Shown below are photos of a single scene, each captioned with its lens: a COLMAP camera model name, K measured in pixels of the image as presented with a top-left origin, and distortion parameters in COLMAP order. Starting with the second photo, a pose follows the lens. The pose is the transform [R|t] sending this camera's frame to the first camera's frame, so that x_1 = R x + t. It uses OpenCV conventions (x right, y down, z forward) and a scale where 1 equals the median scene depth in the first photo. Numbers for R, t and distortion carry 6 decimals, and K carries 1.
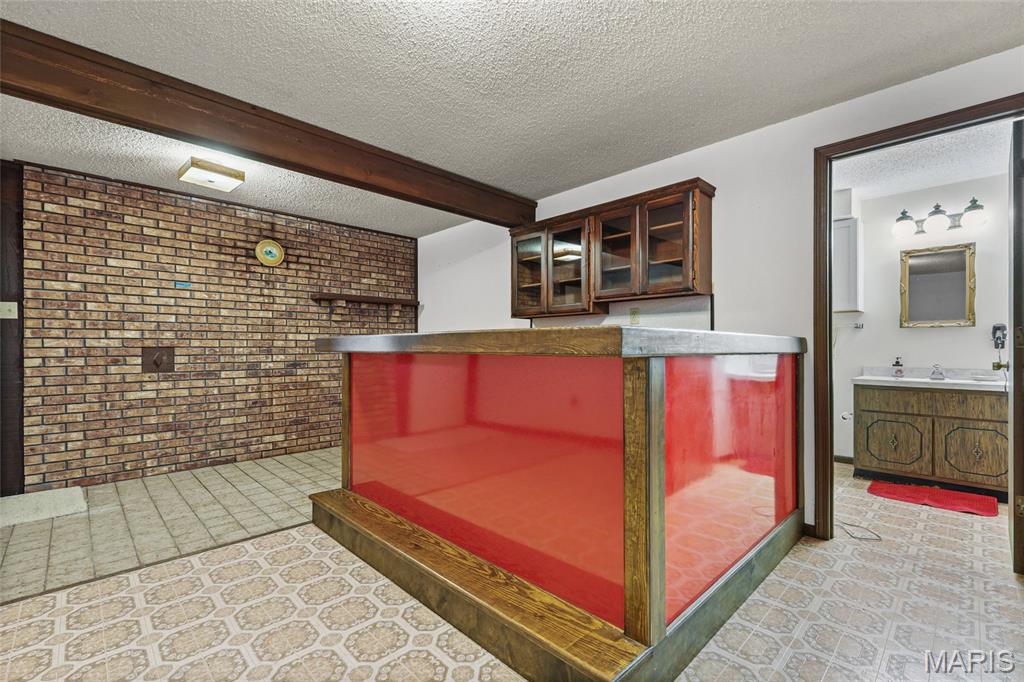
lens RADIAL K [[446.1, 0, 512.7], [0, 446.1, 344.4], [0, 0, 1]] dist [0.017983, -0.000400]
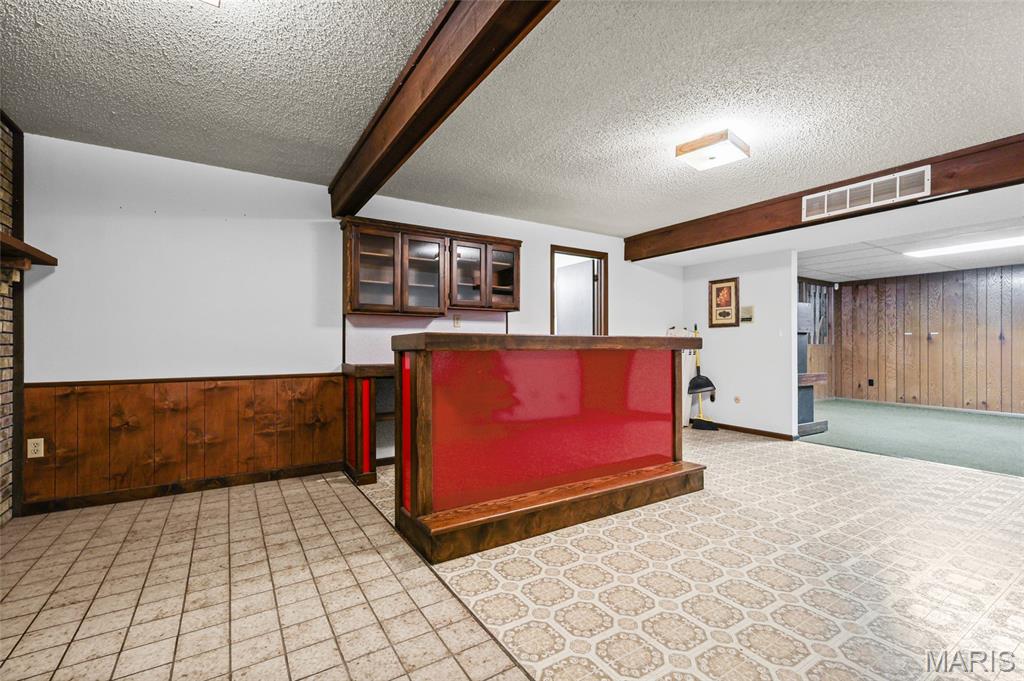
lens RADIAL K [[446.1, 0, 512.7], [0, 446.1, 343.9], [0, 0, 1]] dist [0.017983, -0.000400]
pose [[0.203304, -0.000909, 0.979115, -1.365228], [-0.017168, 0.999843, 0.004493, -0.000239], [-0.978965, -0.017723, 0.203257, 0.805969]]
